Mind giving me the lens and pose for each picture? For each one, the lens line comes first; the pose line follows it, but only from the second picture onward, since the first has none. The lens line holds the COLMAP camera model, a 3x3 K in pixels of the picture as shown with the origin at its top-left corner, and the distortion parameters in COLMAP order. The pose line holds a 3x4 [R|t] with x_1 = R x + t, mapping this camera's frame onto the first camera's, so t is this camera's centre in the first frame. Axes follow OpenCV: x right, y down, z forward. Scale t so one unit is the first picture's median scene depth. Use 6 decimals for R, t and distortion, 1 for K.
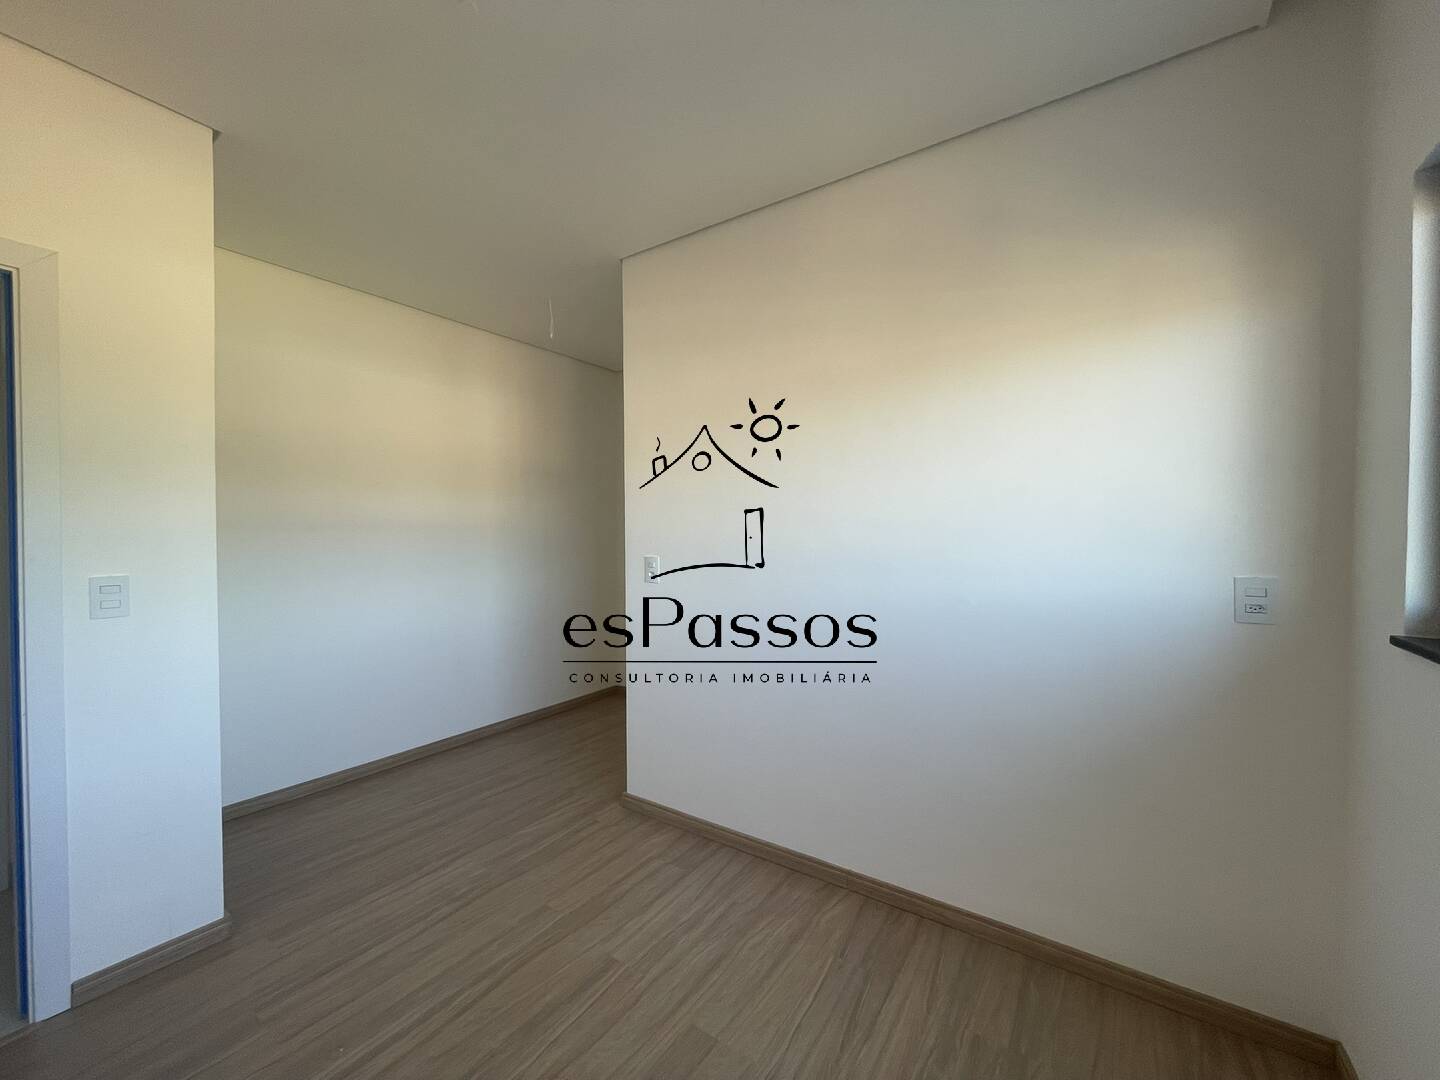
lens RADIAL K [[584.5, 0, 722.5], [0, 584.5, 538.0], [0, 0, 1]] dist [-0.002119, 0.000259]
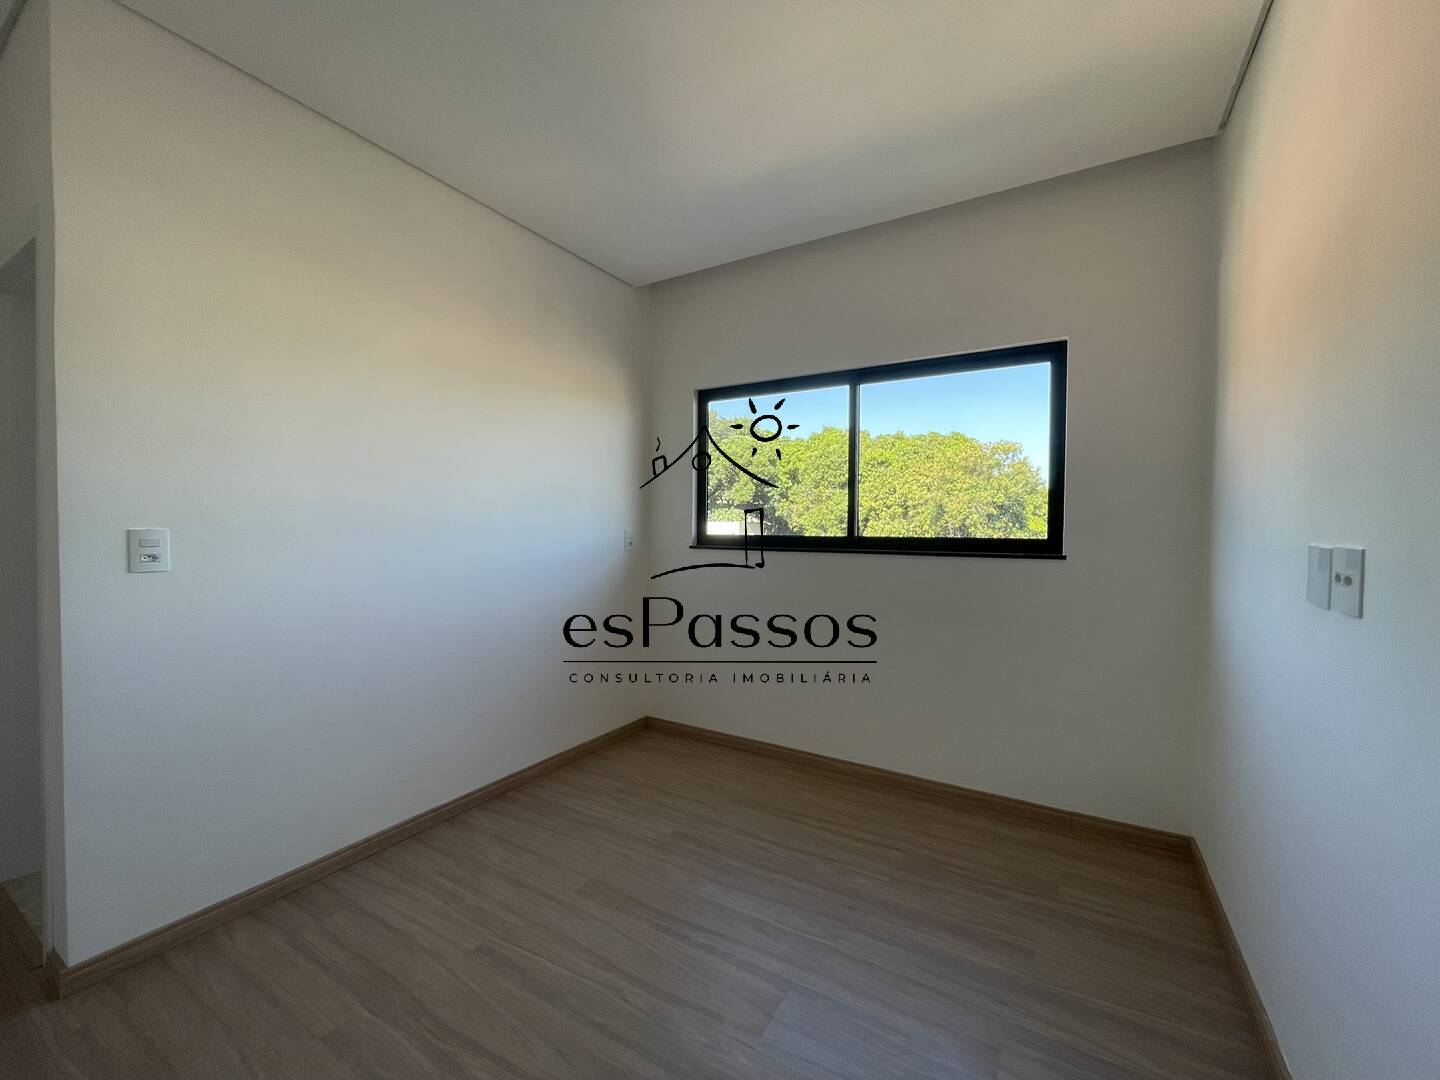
lens RADIAL K [[584.5, 0, 715.6], [0, 584.5, 545.8], [0, 0, 1]] dist [-0.002119, 0.000259]
pose [[-0.070340, -0.021186, 0.997298, -1.040999], [0.012094, 0.999683, 0.022089, 0.061944], [-0.997450, 0.013615, -0.070062, 0.627372]]
